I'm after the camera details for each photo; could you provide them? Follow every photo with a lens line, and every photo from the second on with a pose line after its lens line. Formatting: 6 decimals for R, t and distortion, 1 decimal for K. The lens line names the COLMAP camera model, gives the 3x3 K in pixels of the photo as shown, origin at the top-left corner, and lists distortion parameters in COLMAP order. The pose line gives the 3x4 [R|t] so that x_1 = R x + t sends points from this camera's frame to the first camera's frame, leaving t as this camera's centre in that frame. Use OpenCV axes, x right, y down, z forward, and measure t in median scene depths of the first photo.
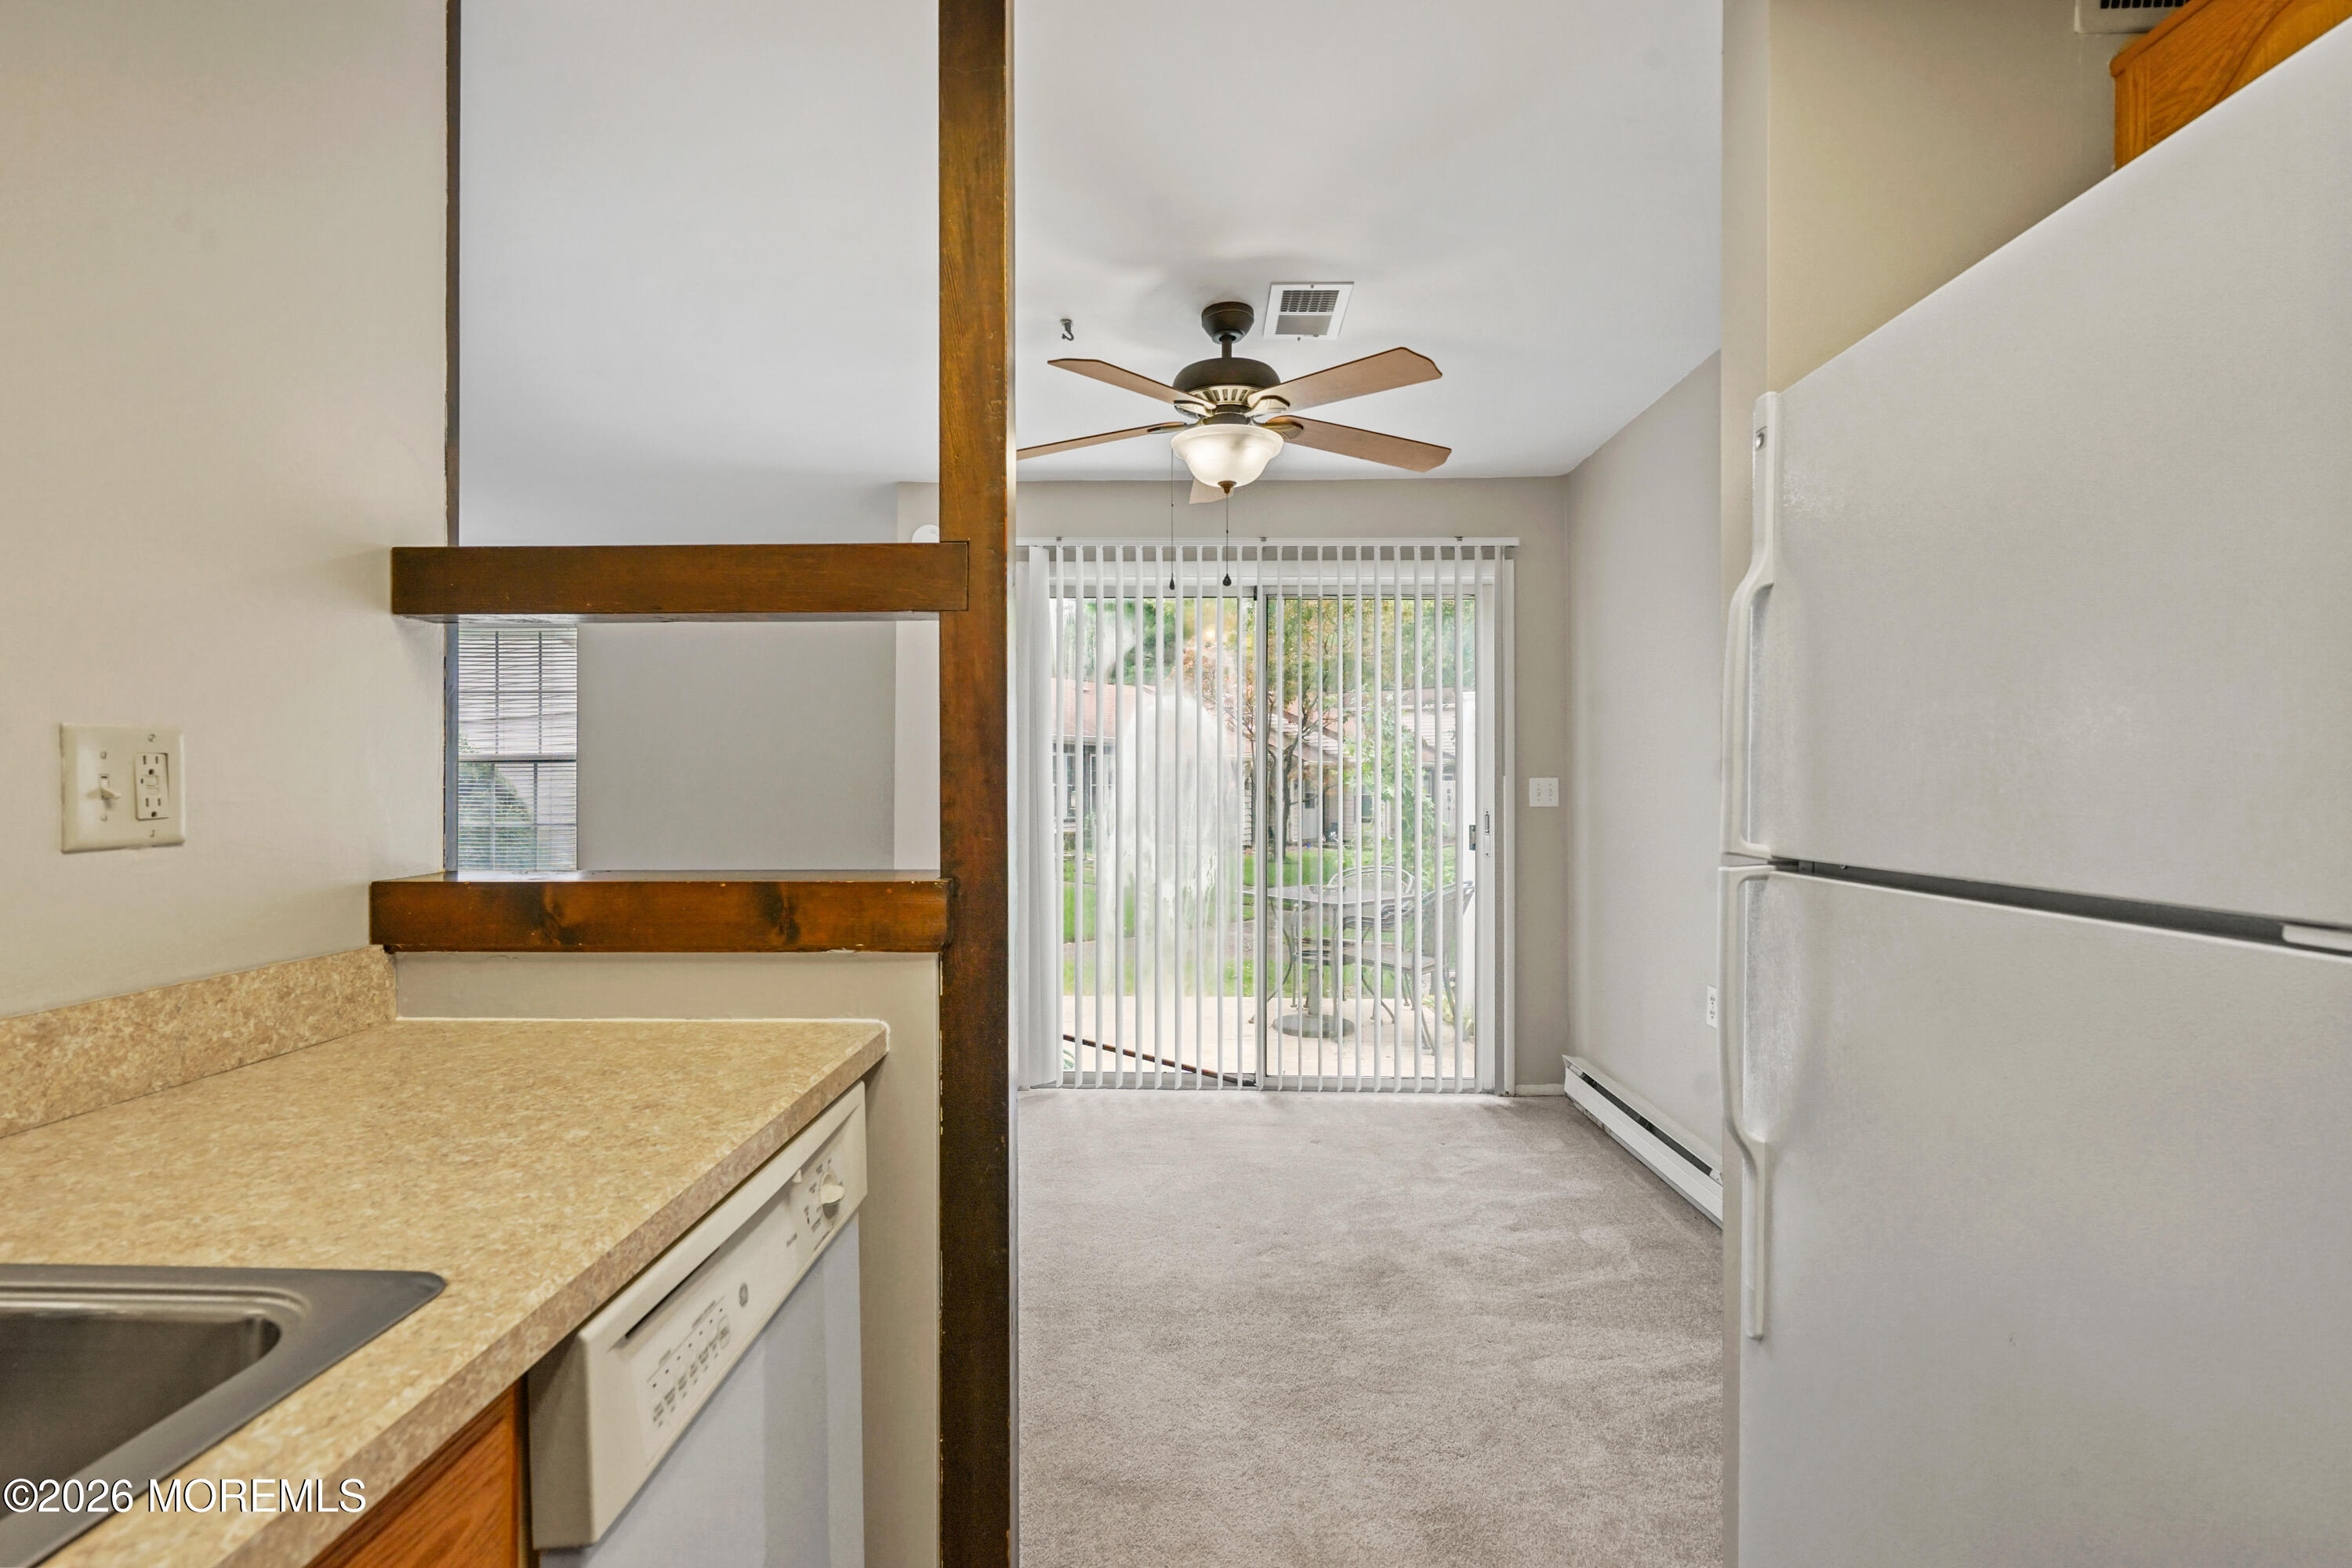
lens RADIAL K [[1071.1, 0, 1161.5], [0, 1071.1, 778.1], [0, 0, 1]] dist [-0.003715, 0.000137]
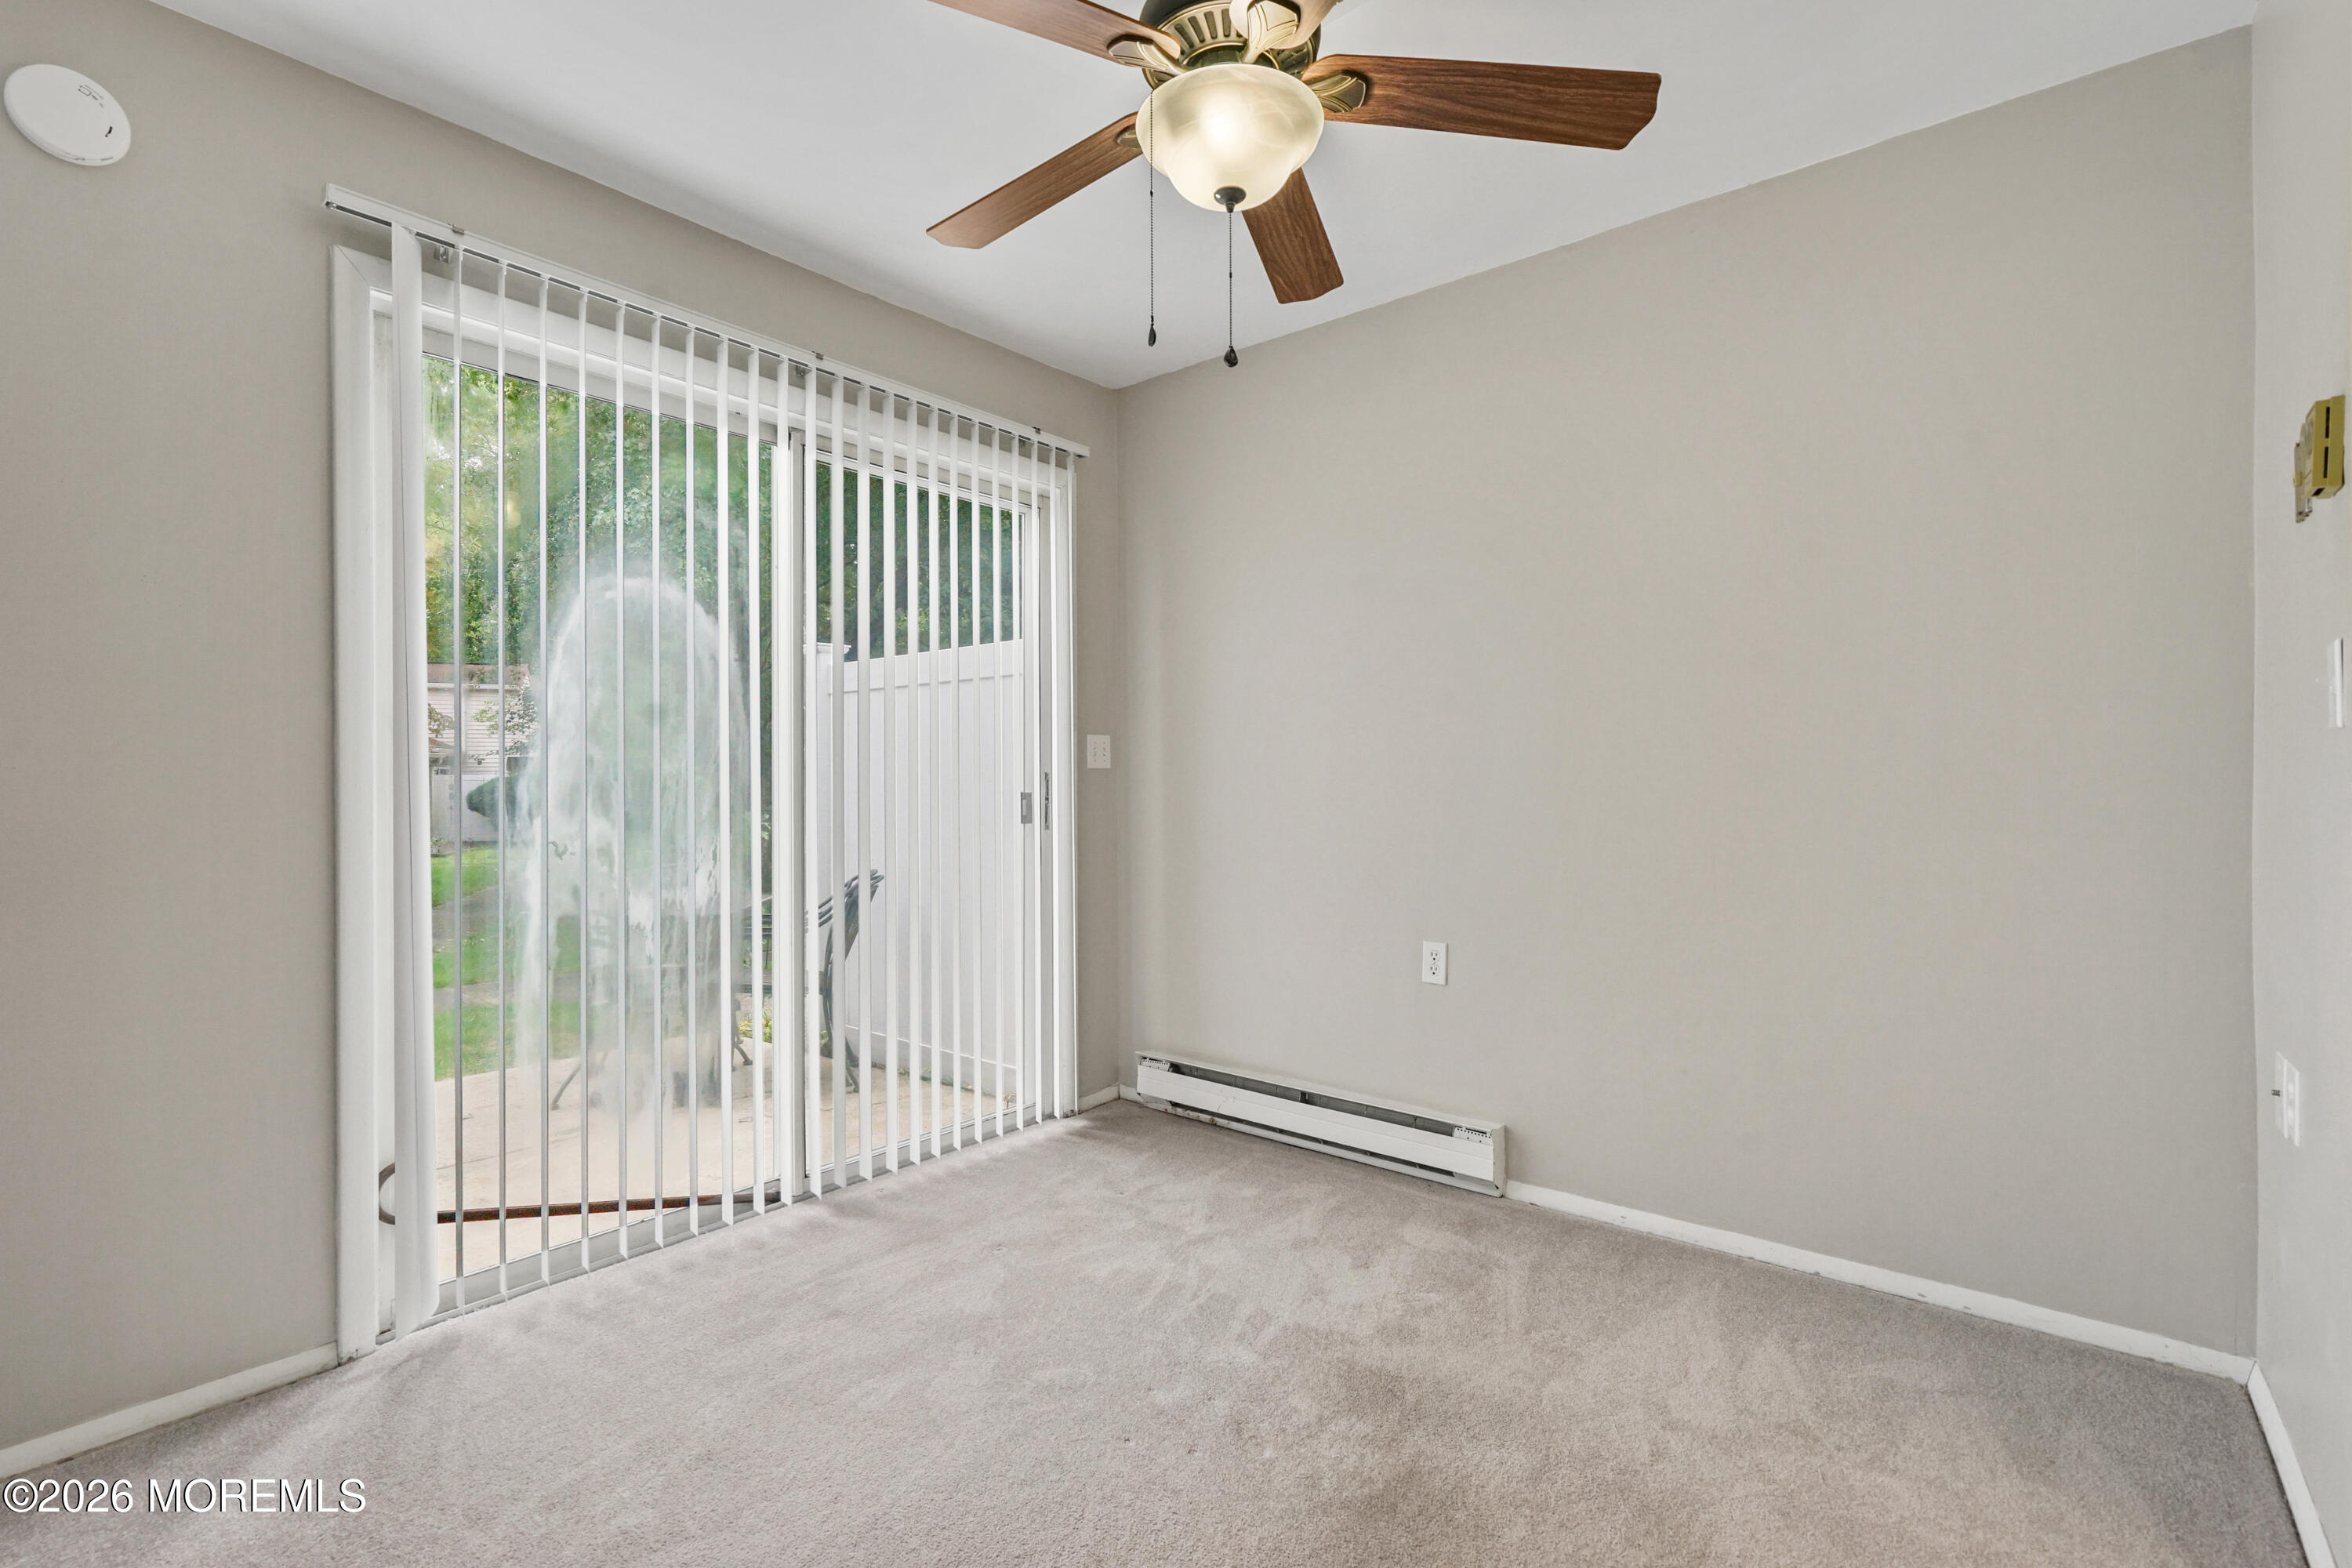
lens RADIAL K [[1056.7, 0, 1176.0], [0, 1056.7, 784.0], [0, 0, 1]] dist [-0.001101, 0.000058]
pose [[0.615763, -0.003773, 0.787922, -0.293663], [-0.003041, 0.999970, 0.007165, 0.034709], [-0.787925, -0.006808, 0.615733, 0.457113]]
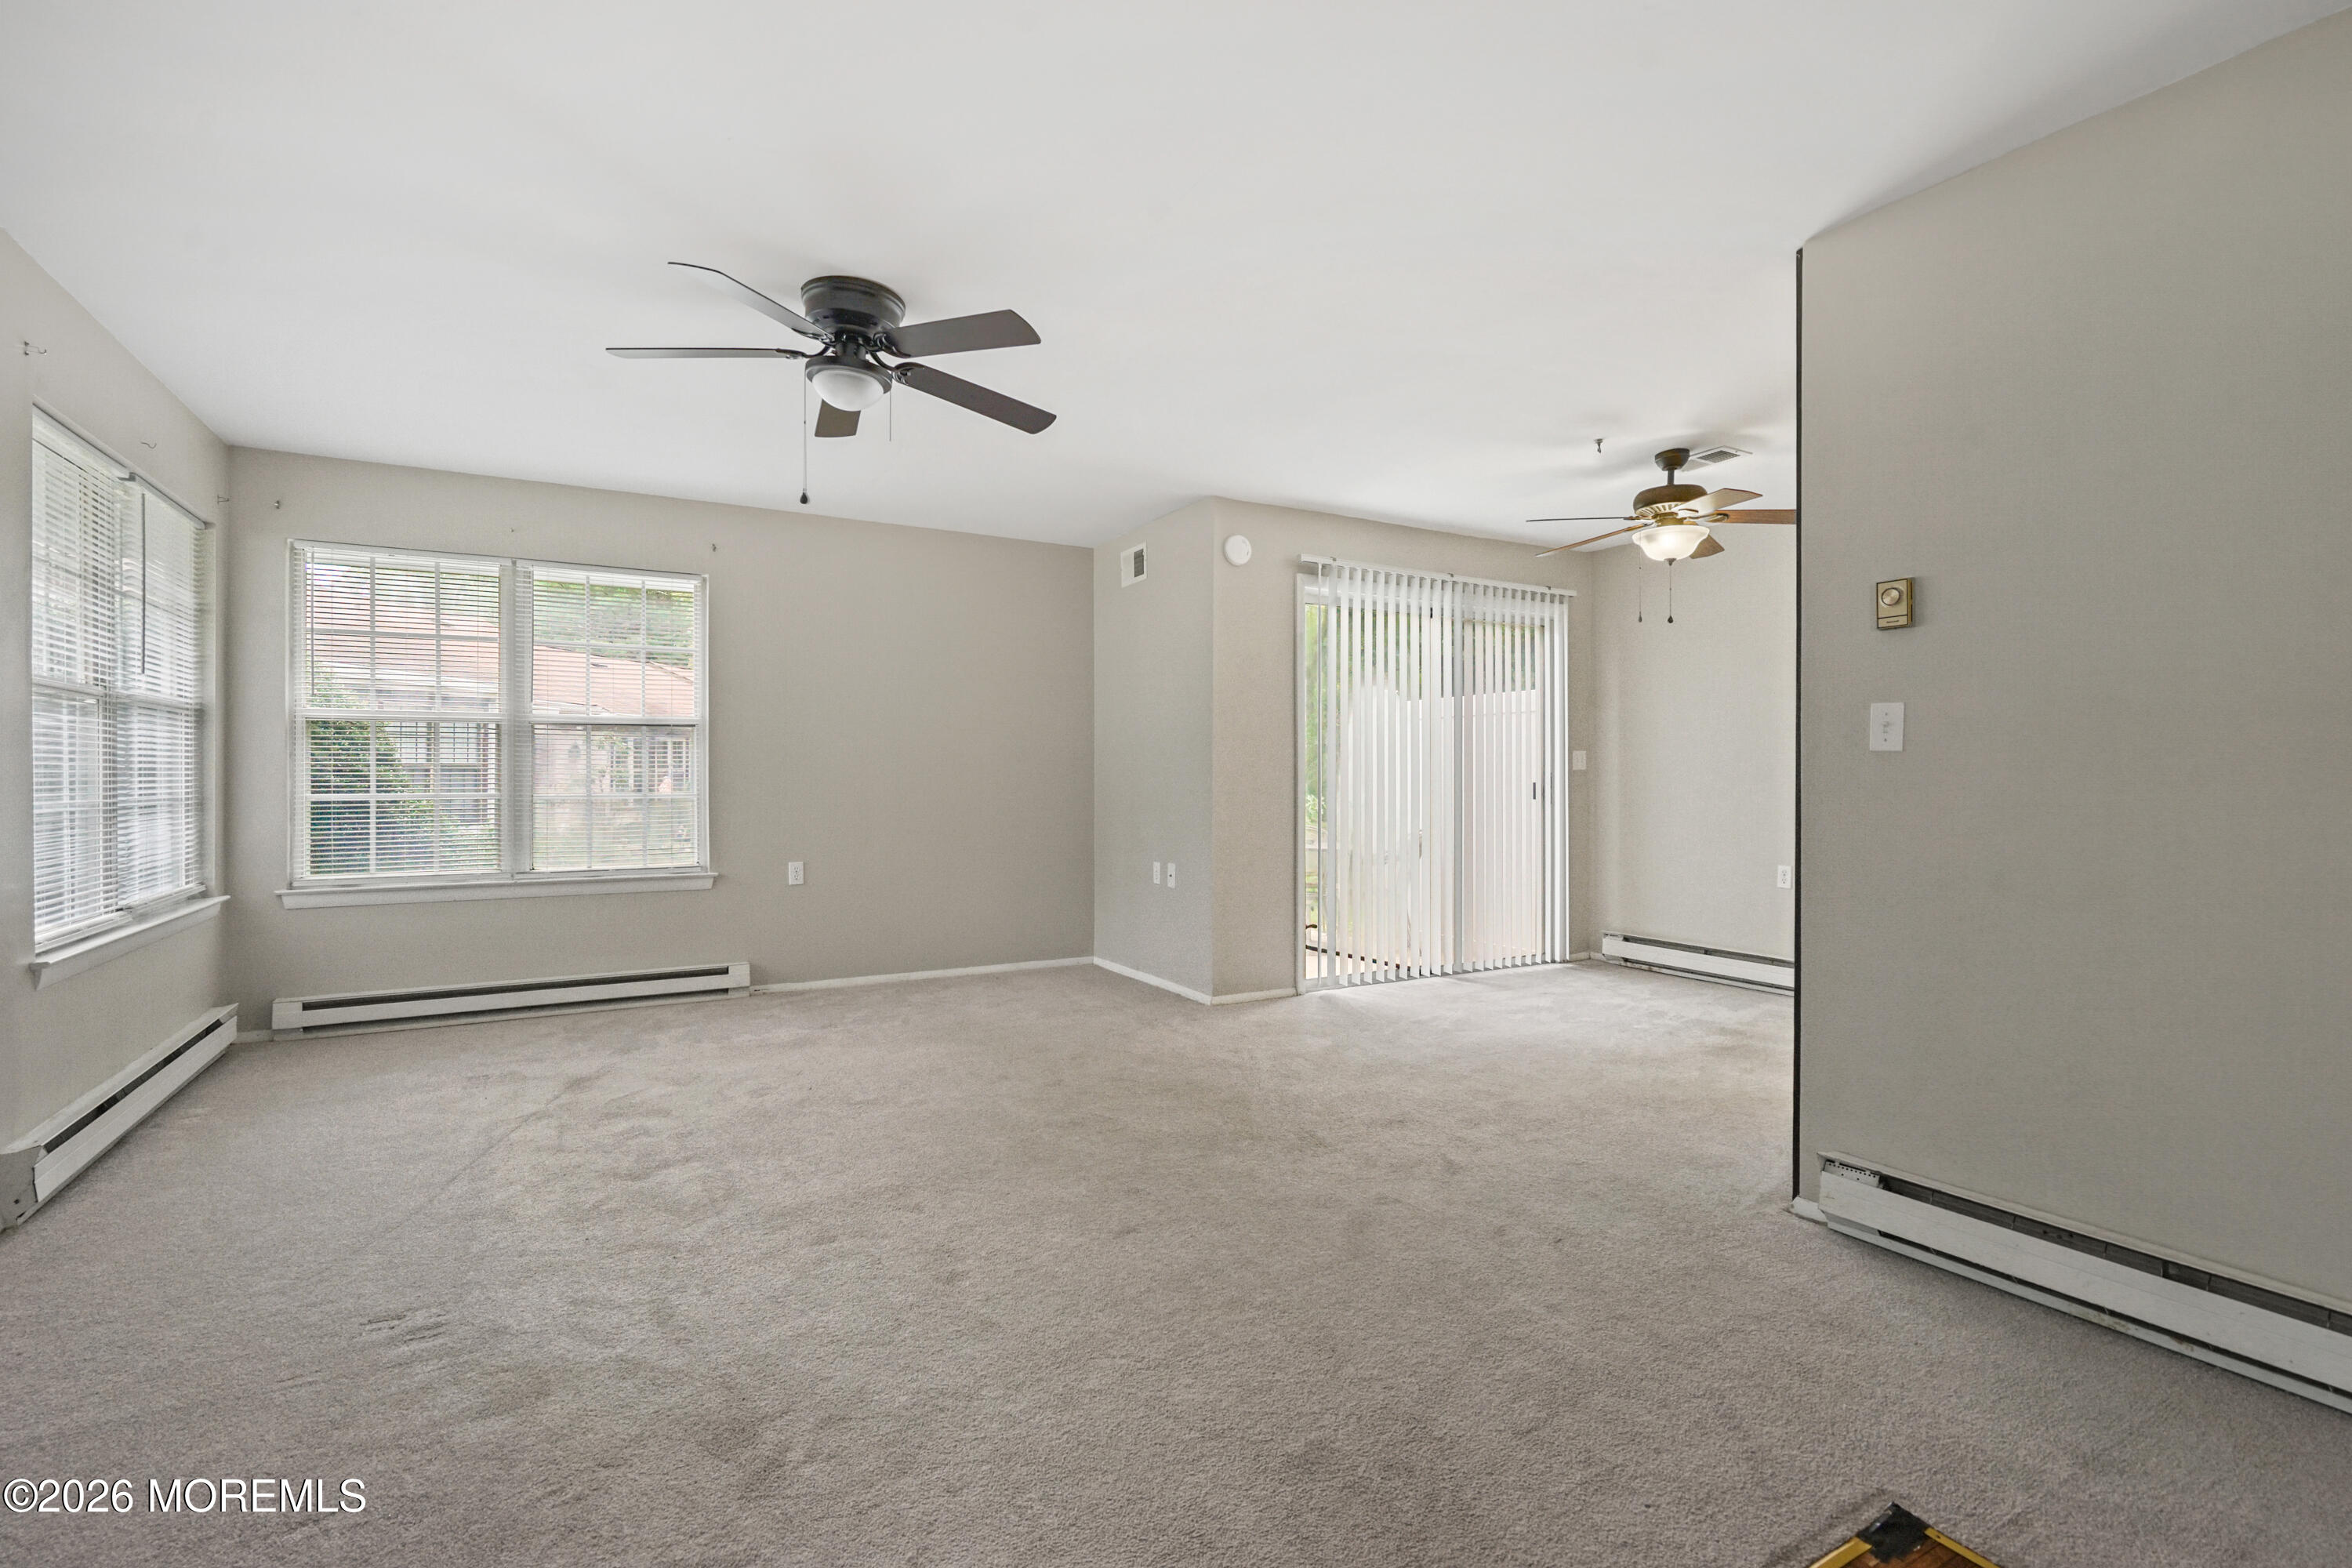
lens RADIAL K [[1079.6, 0, 1170.4], [0, 1079.6, 785.6], [0, 0, 1]] dist [-0.003961, -0.000358]
pose [[0.854457, -0.003230, 0.519512, -0.999627], [-0.003111, 0.999931, 0.011334, 0.036162], [-0.519512, -0.011300, 0.854388, -0.007415]]
